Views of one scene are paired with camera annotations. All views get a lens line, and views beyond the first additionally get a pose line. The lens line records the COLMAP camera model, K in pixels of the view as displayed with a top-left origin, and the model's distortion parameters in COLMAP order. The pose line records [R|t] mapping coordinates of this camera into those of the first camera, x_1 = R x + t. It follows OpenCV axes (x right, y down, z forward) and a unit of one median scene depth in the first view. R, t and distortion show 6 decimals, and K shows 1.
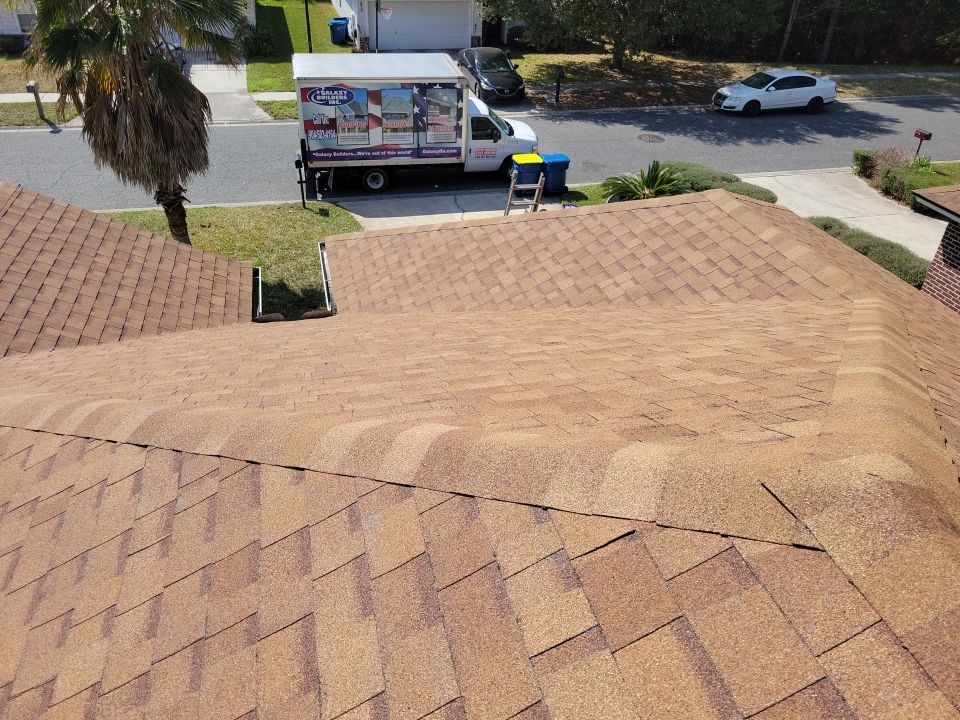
lens RADIAL K [[750.1, 0, 480.0], [0, 750.1, 360.0], [0, 0, 1]] dist [0.071481, -0.059896]
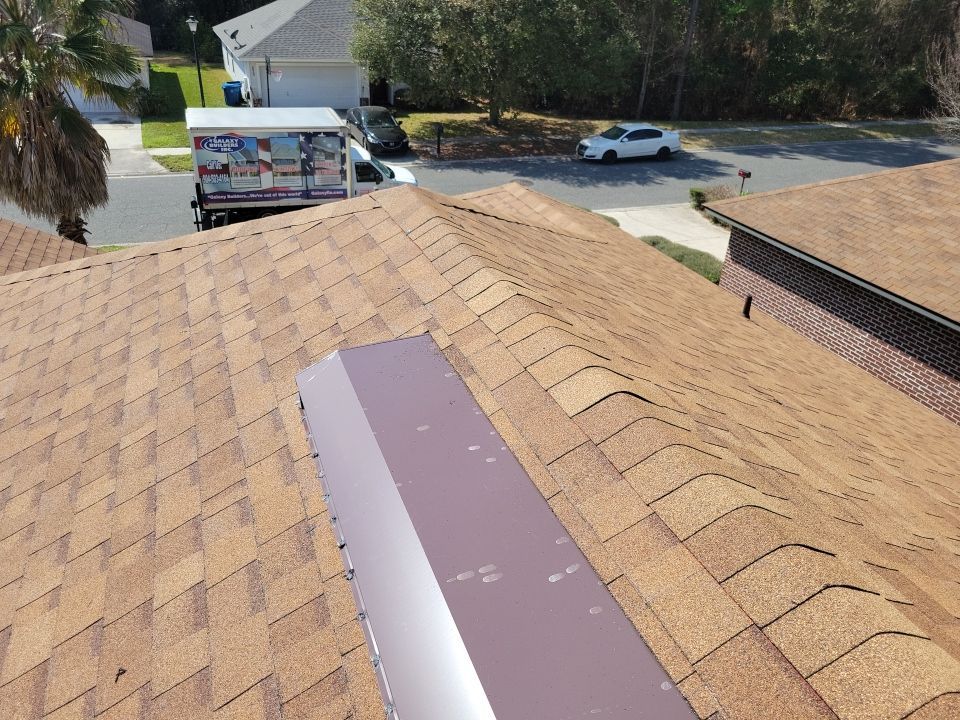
lens RADIAL K [[750.1, 0, 480.0], [0, 750.1, 360.0], [0, 0, 1]] dist [0.071481, -0.059896]
pose [[0.992178, -0.047905, 0.115274, 0.029424], [0.056758, 0.995583, -0.074783, 0.062850], [-0.111182, 0.080741, 0.990515, -0.100773]]
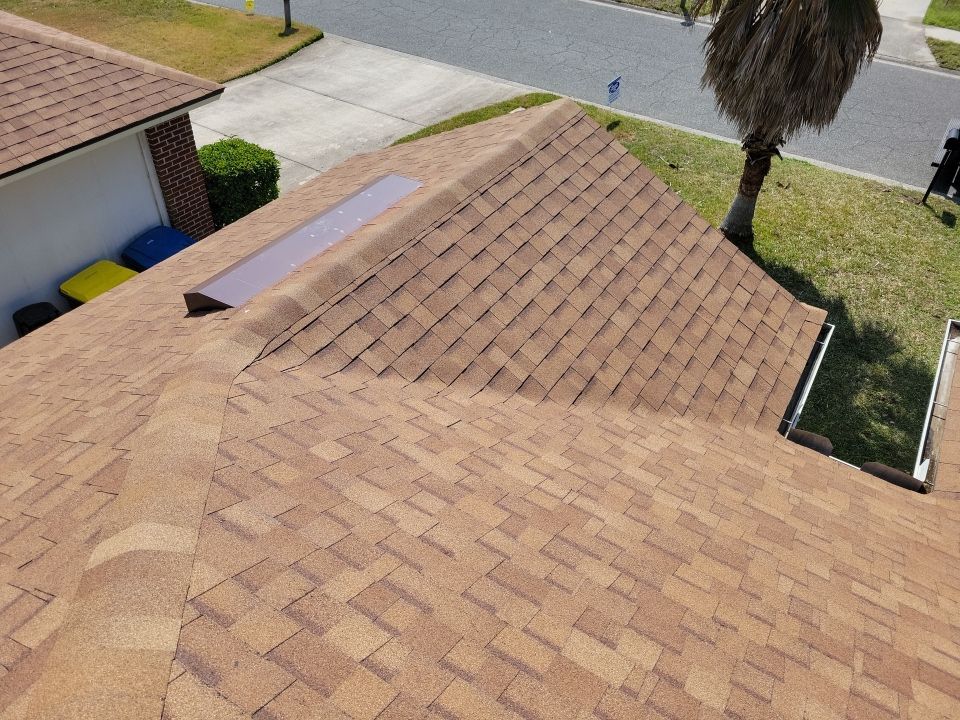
lens RADIAL K [[730.9, 0, 457.1], [0, 730.9, 363.4], [0, 0, 1]] dist [0.081785, -0.062292]
pose [[0.693558, 0.478112, -0.538875, -0.072489], [-0.409794, 0.877044, 0.250725, -0.055617], [0.592492, 0.046935, 0.804208, 0.142231]]
